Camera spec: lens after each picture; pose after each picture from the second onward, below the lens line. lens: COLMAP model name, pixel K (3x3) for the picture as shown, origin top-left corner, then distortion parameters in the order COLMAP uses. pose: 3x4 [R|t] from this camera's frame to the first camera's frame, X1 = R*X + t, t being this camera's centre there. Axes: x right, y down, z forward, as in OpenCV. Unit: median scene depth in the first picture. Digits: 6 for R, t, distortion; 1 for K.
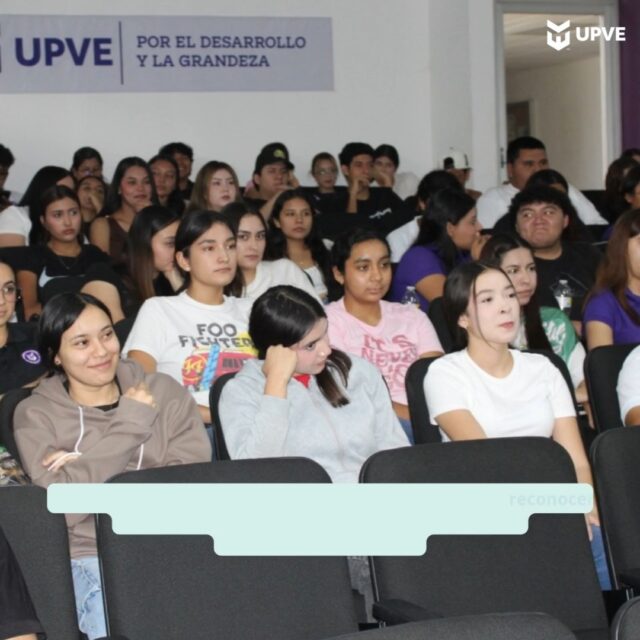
lens RADIAL K [[1256.2, 0, 320.0], [0, 1256.2, 320.0], [0, 0, 1]] dist [0.100735, -0.718383]
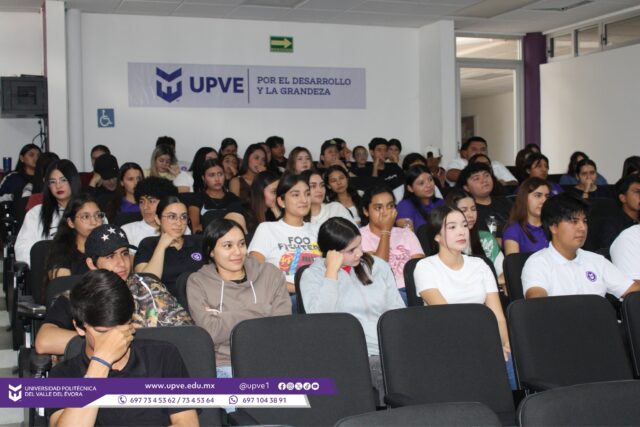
lens RADIAL K [[955.1, 0, 320.0], [0, 955.1, 213.5], [0, 0, 1]] dist [-0.005091, 0.048780]
pose [[0.999693, 0.016365, 0.018584, -0.078015], [-0.015794, 0.999411, -0.030480, 0.010002], [-0.019072, 0.030177, 0.999363, -0.359126]]
